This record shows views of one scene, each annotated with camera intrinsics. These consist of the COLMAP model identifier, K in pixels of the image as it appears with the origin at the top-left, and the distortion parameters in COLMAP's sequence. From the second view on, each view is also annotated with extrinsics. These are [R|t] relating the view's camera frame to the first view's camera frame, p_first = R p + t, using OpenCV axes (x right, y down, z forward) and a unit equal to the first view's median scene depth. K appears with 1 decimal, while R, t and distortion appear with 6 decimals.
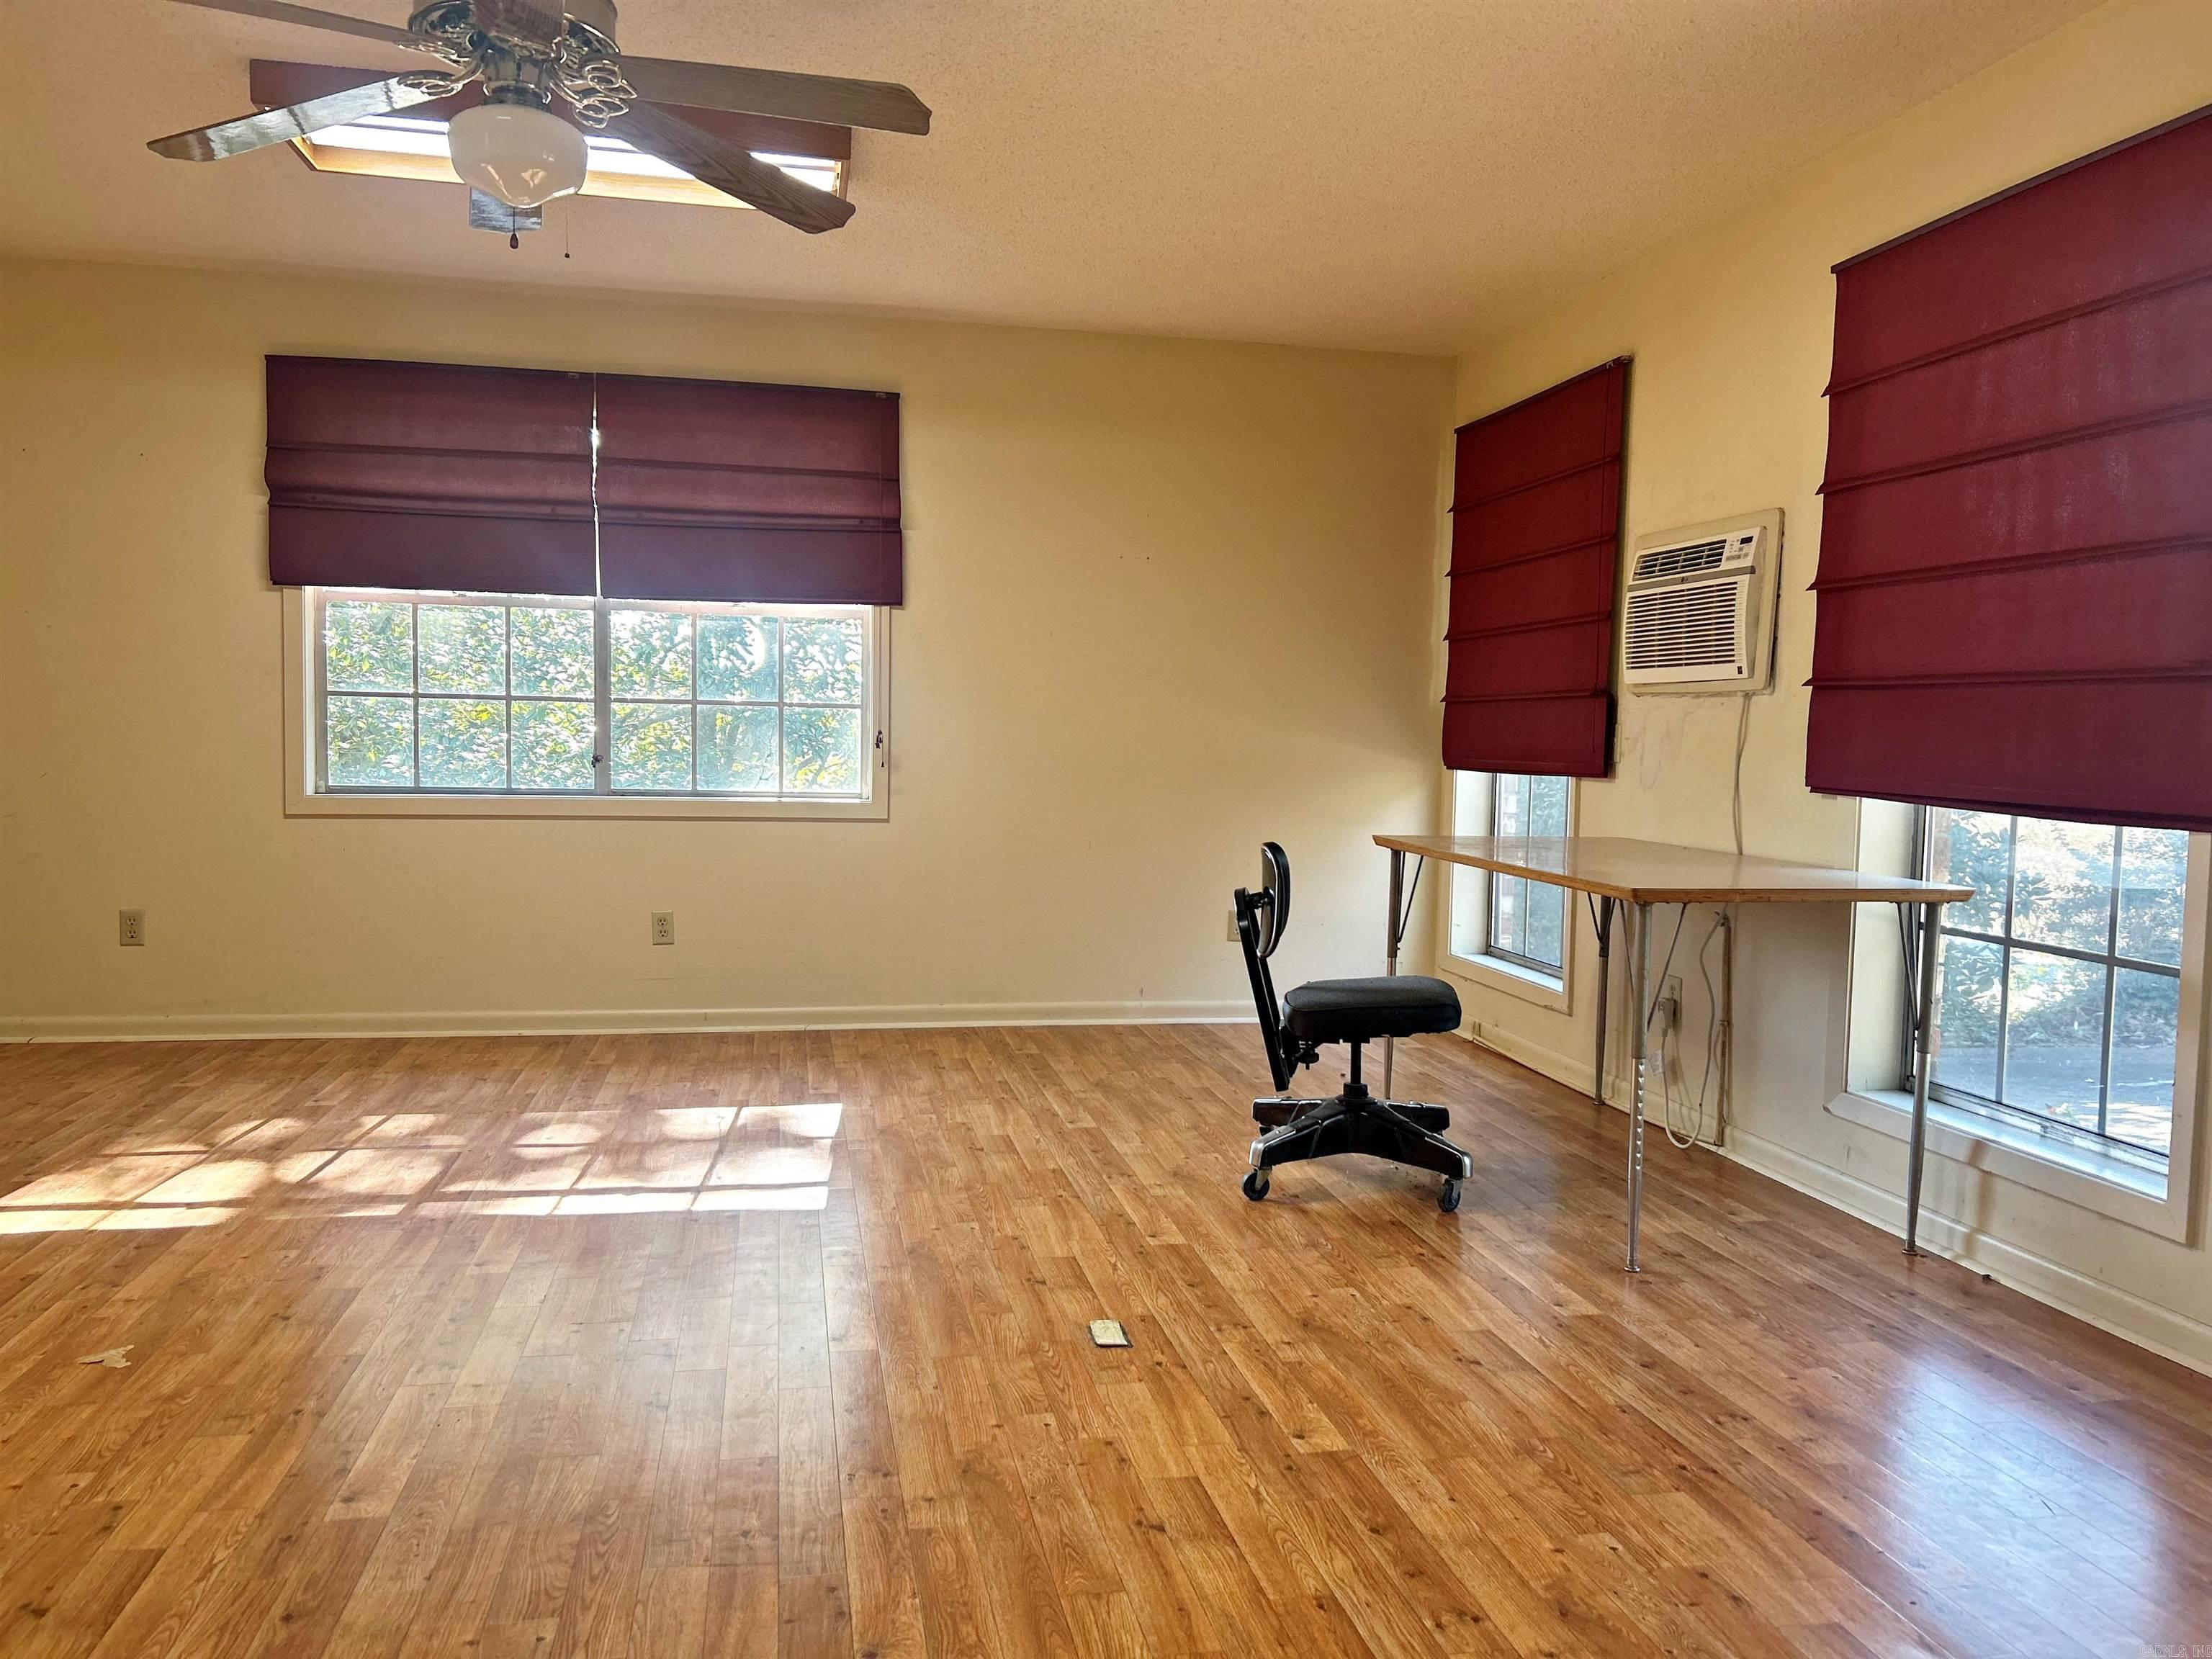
lens RADIAL K [[1666.2, 0, 1115.1], [0, 1666.2, 831.8], [0, 0, 1]] dist [0.065008, -0.075798]
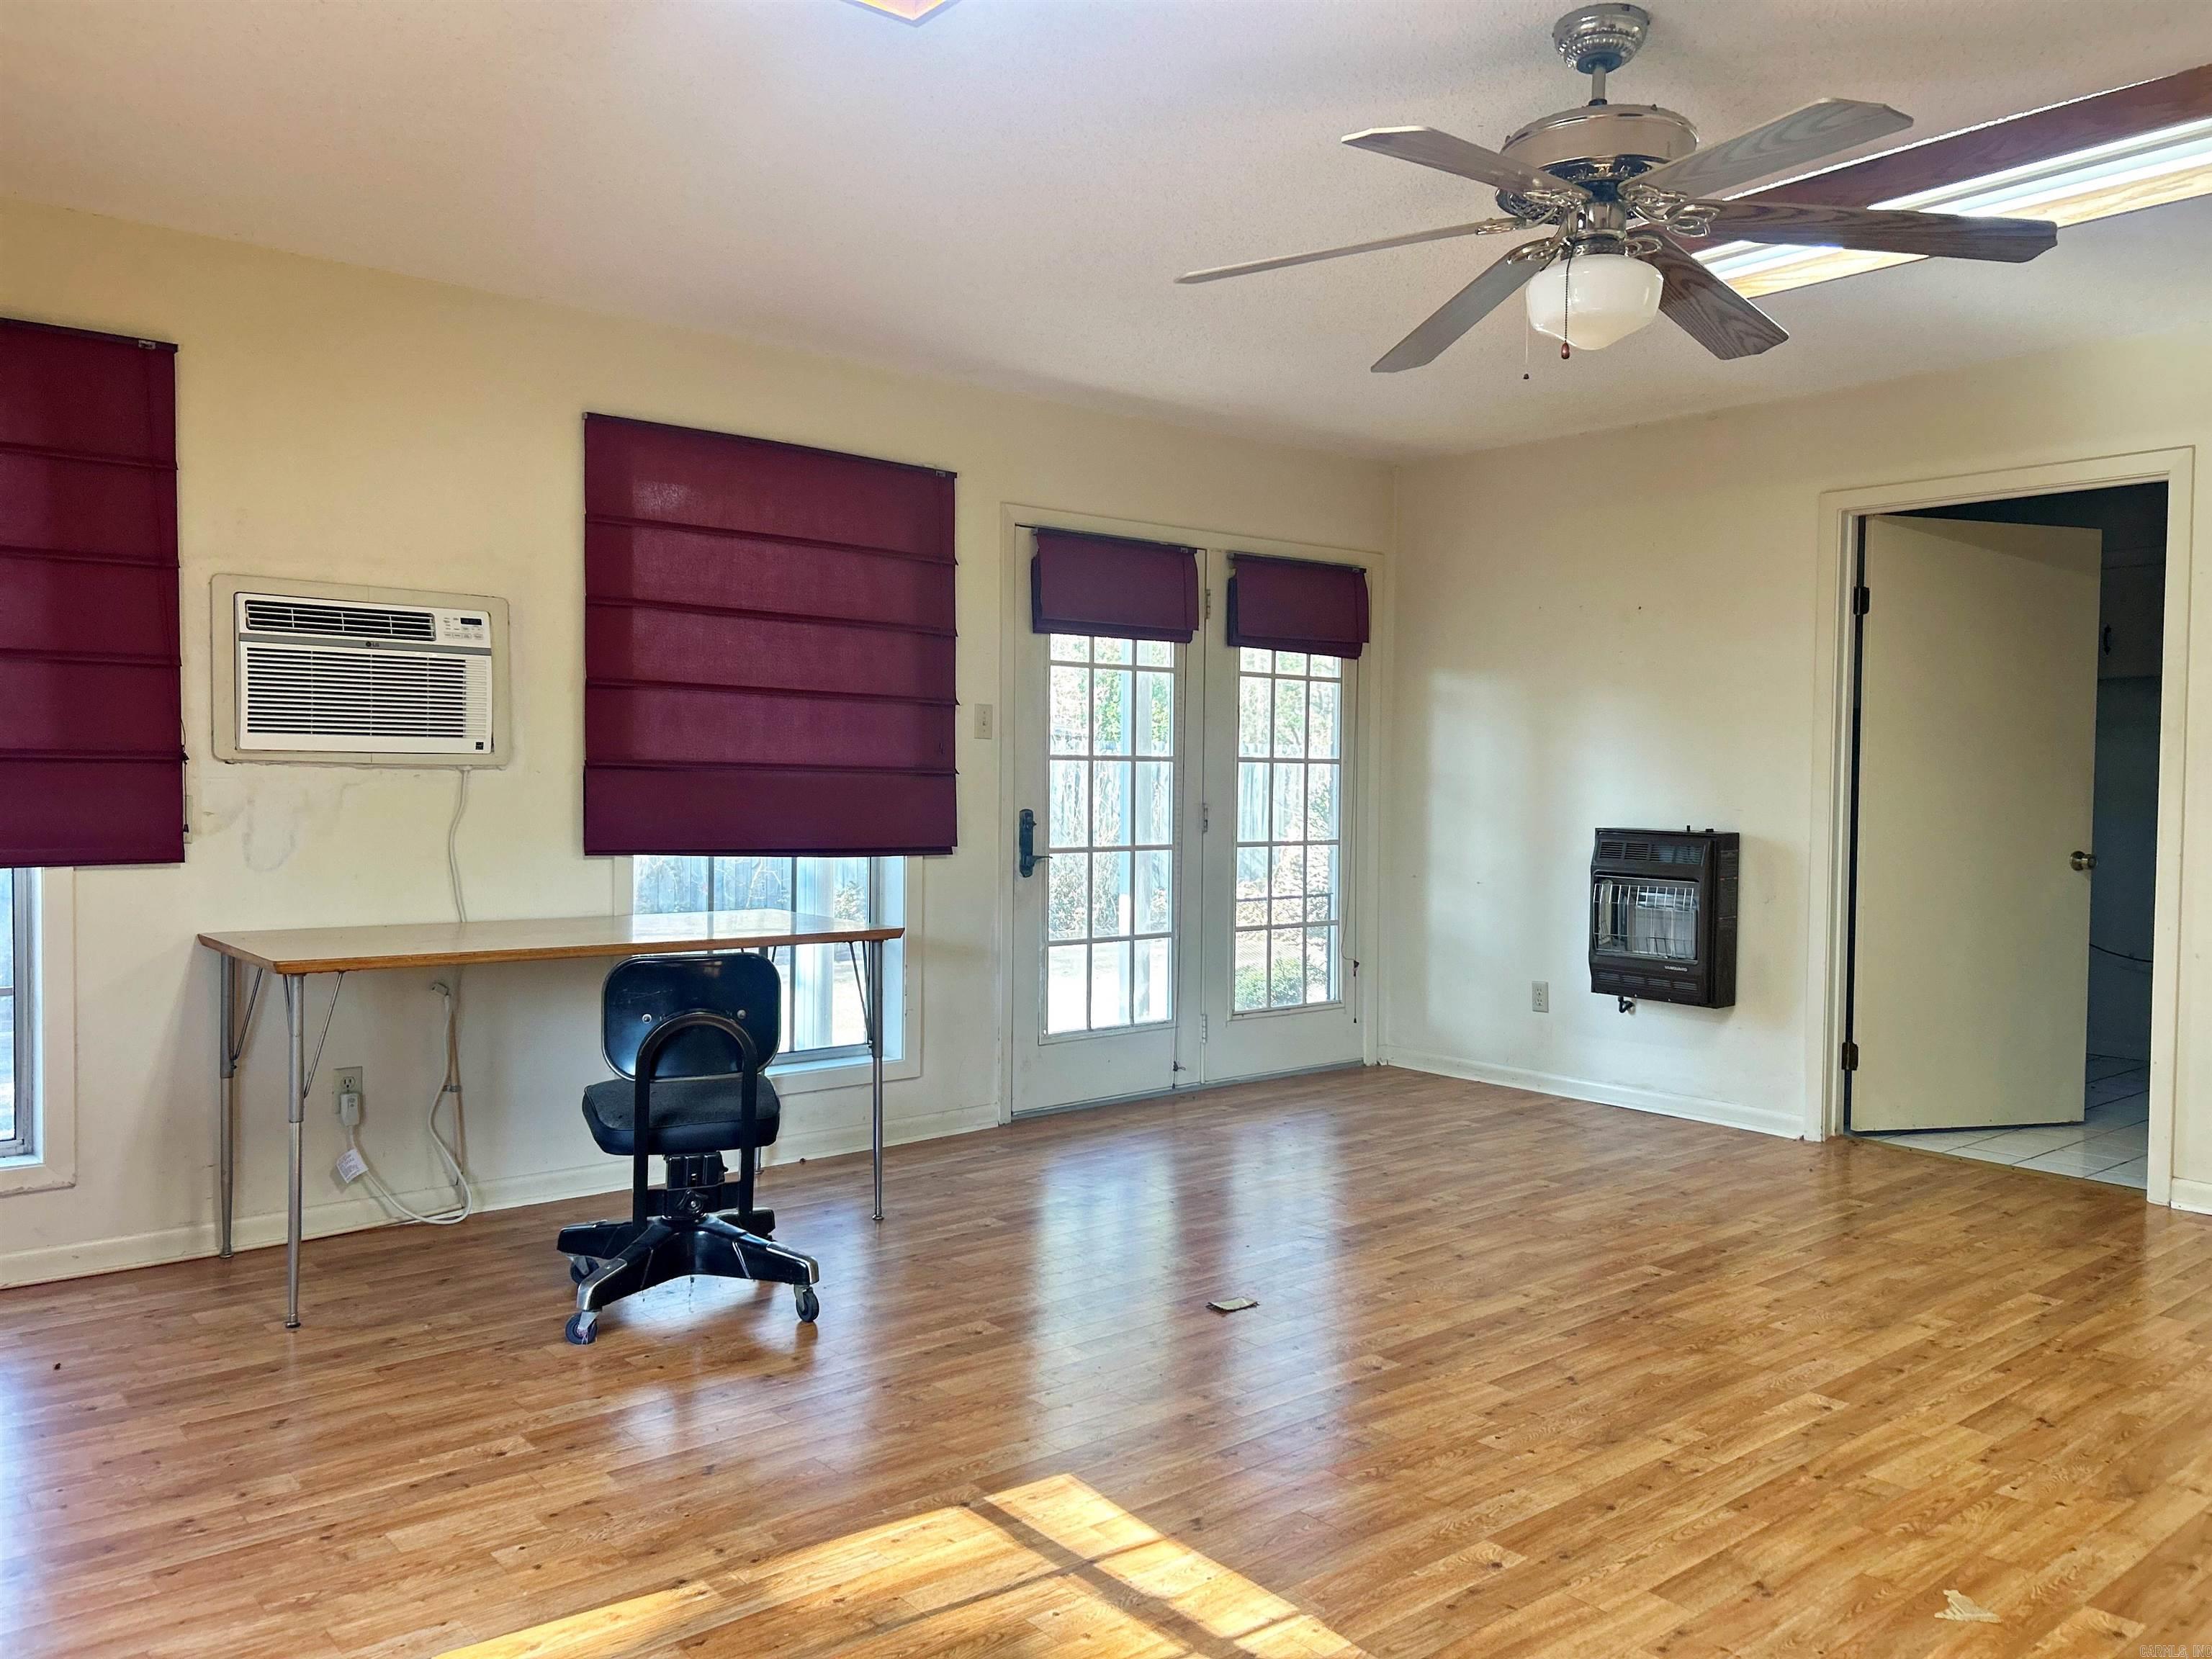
lens RADIAL K [[1666.2, 0, 1112.3], [0, 1666.2, 830.1], [0, 0, 1]] dist [0.065008, -0.075798]
pose [[-0.482360, -0.054762, 0.874260, -0.814508], [0.033298, 0.996176, 0.080770, -0.127914], [-0.875340, 0.068071, -0.478692, 1.286489]]
